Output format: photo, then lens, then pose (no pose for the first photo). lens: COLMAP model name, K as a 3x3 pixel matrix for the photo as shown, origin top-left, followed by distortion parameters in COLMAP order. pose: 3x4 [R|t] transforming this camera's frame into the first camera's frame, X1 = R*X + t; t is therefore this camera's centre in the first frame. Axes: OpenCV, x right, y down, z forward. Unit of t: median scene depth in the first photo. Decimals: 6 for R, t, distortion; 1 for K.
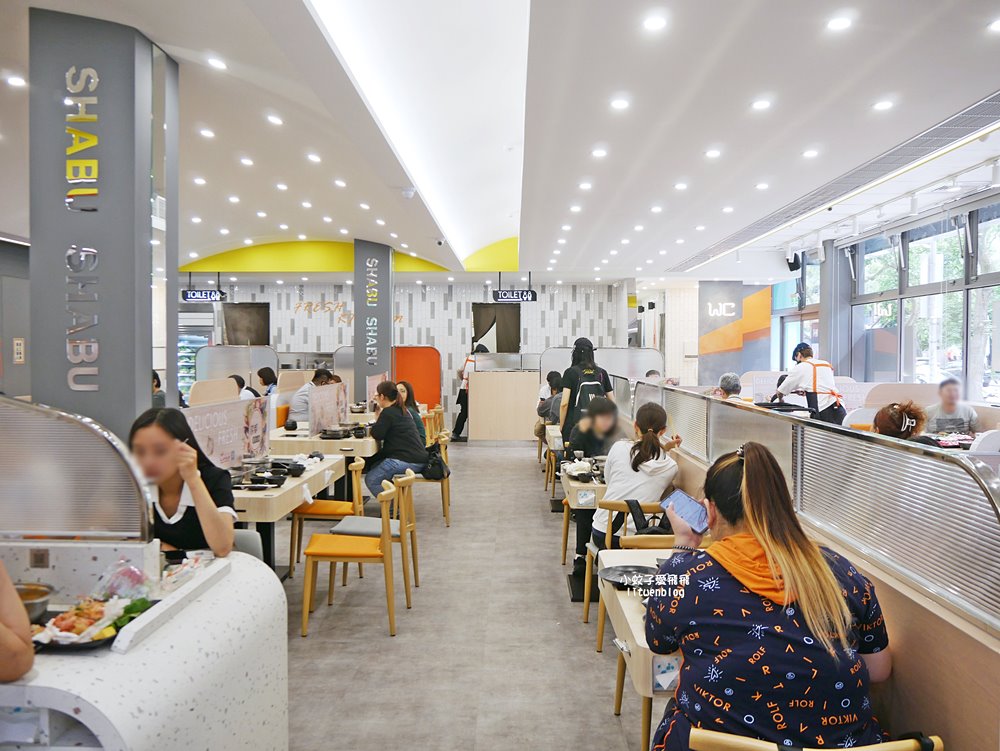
lens RADIAL K [[850.7, 0, 505.4], [0, 850.7, 373.6], [0, 0, 1]] dist [-0.053944, 0.041578]
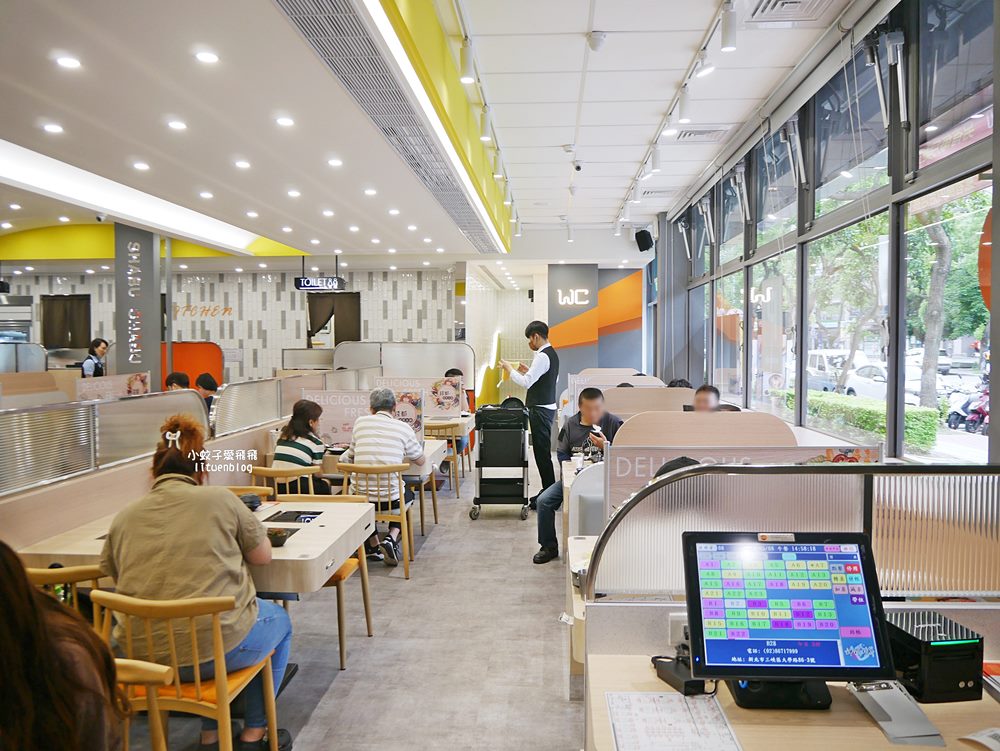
lens RADIAL K [[850.7, 0, 500.5], [0, 850.7, 380.8], [0, 0, 1]] dist [-0.053944, 0.041578]
pose [[0.999286, -0.004446, -0.037515, 0.198070], [0.005130, 0.999822, 0.018150, -0.005252], [0.037427, -0.018329, 0.999131, 0.114008]]
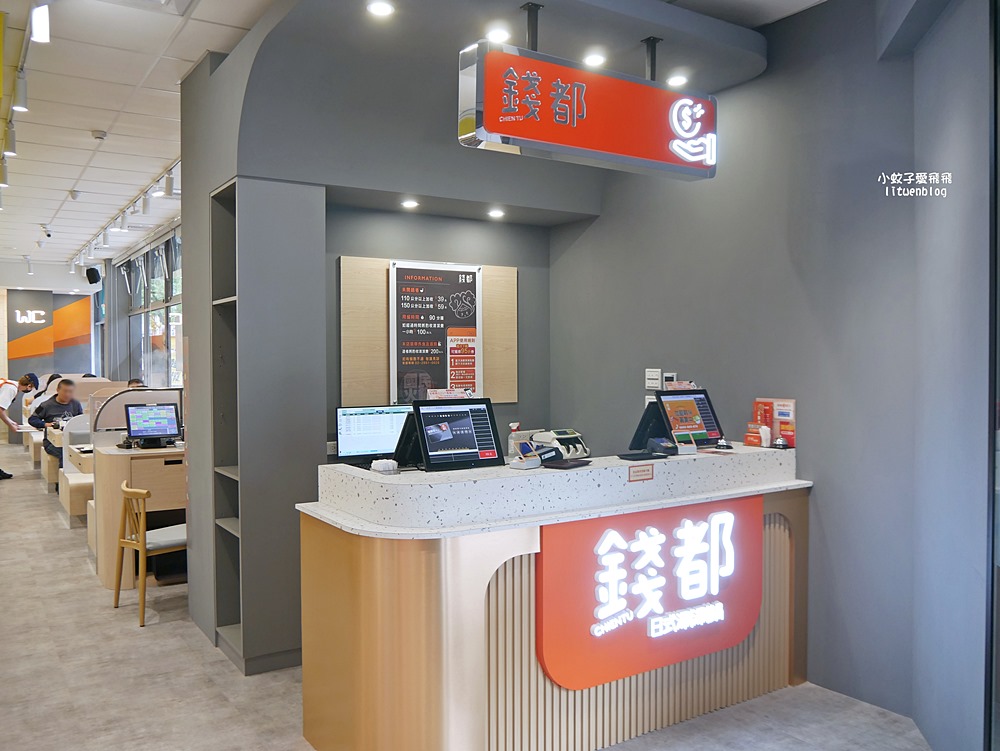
lens RADIAL K [[850.7, 0, 506.4], [0, 850.7, 374.5], [0, 0, 1]] dist [-0.053944, 0.041578]
pose [[0.826895, -0.015082, 0.562154, 0.144525], [0.016722, 0.999858, 0.002227, 0.004697], [-0.562108, 0.007559, 0.827030, -0.198374]]
